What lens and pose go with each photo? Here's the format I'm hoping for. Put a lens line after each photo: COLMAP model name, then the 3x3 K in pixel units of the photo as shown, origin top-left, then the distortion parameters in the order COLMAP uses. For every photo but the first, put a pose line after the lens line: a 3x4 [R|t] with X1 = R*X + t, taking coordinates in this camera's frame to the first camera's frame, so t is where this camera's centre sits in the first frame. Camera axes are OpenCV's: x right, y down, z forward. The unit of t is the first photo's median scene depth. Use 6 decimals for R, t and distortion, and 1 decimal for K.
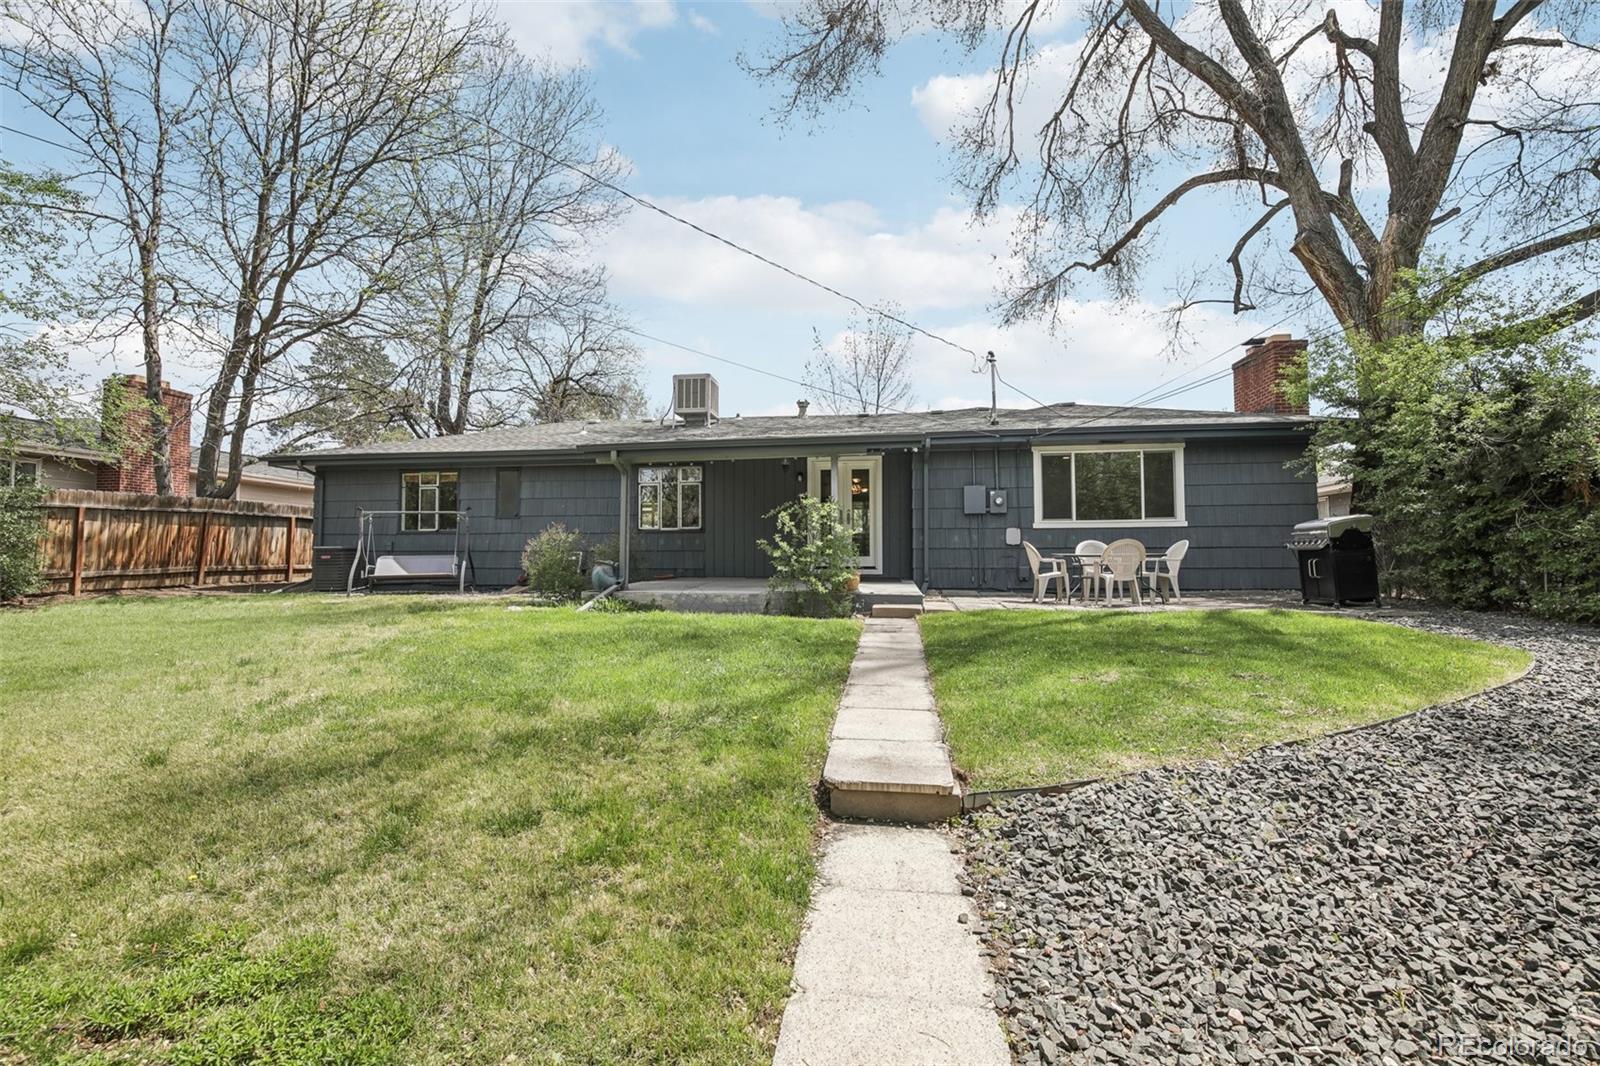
lens RADIAL K [[713.0, 0, 799.0], [0, 713.0, 548.7], [0, 0, 1]] dist [-0.000556, -0.011803]
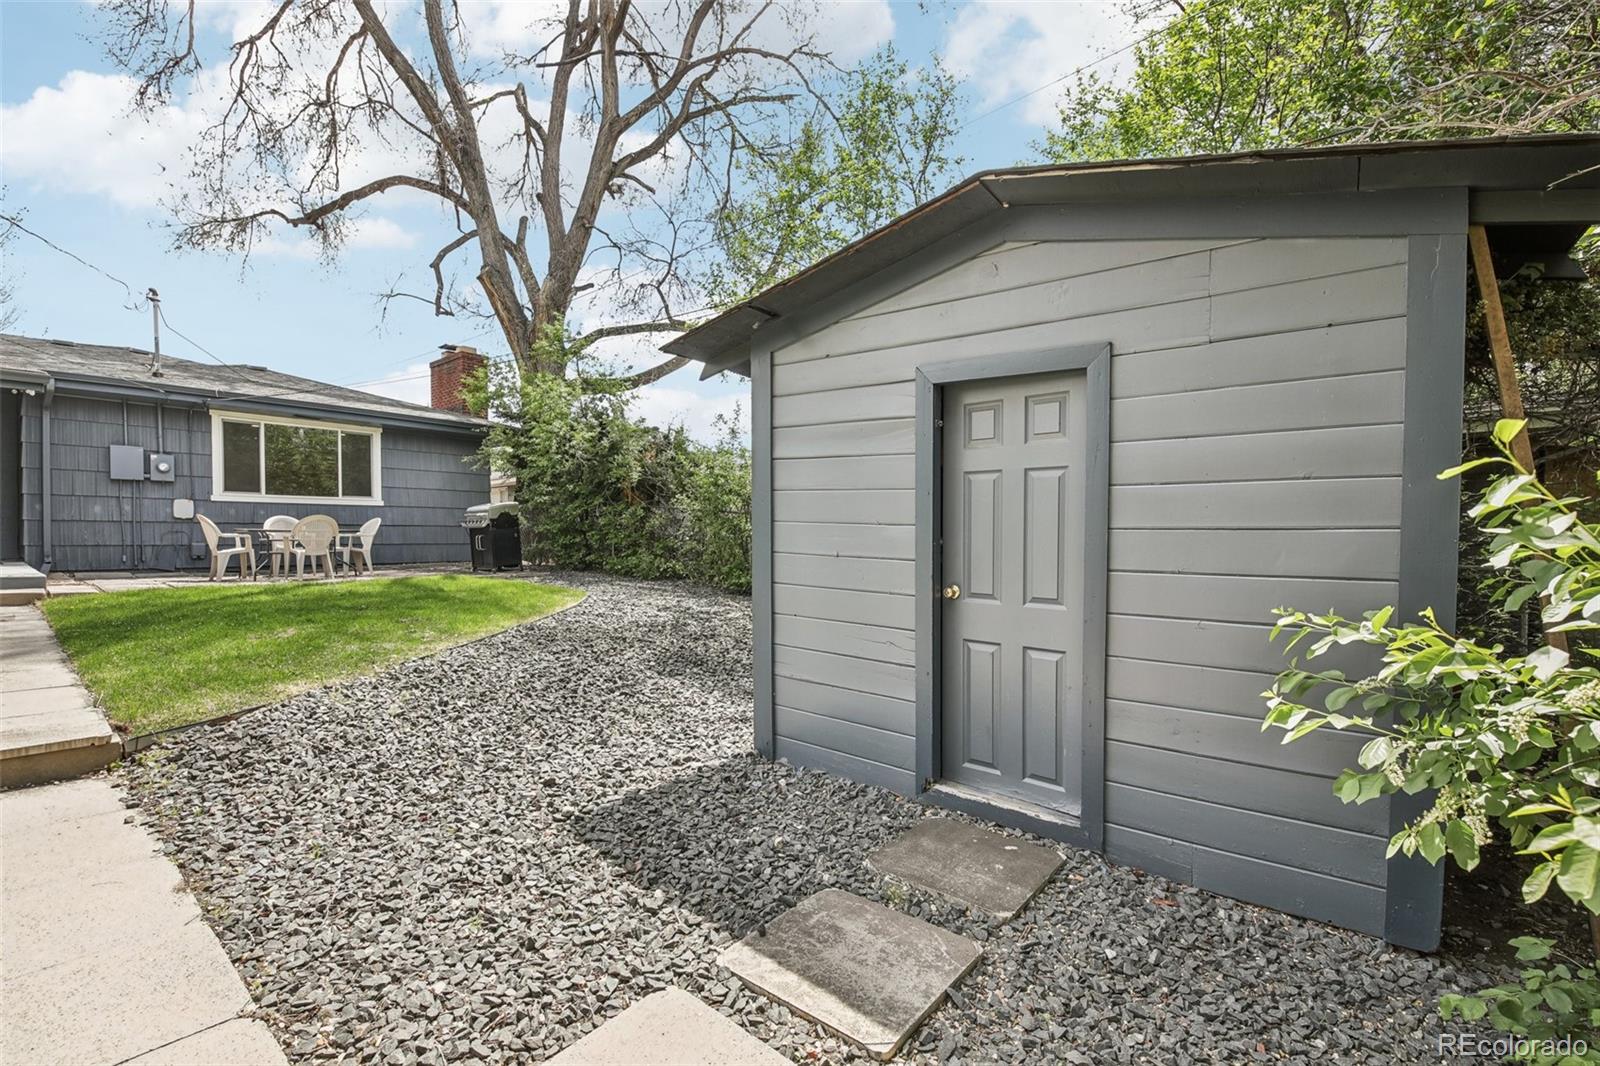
lens RADIAL K [[713.0, 0, 799.0], [0, 713.0, 548.7], [0, 0, 1]] dist [-0.000556, -0.011803]
pose [[0.535230, -0.006220, 0.844683, -0.041991], [-0.015501, 0.999732, 0.017184, 0.006748], [-0.844564, -0.022291, 0.534990, -0.147977]]
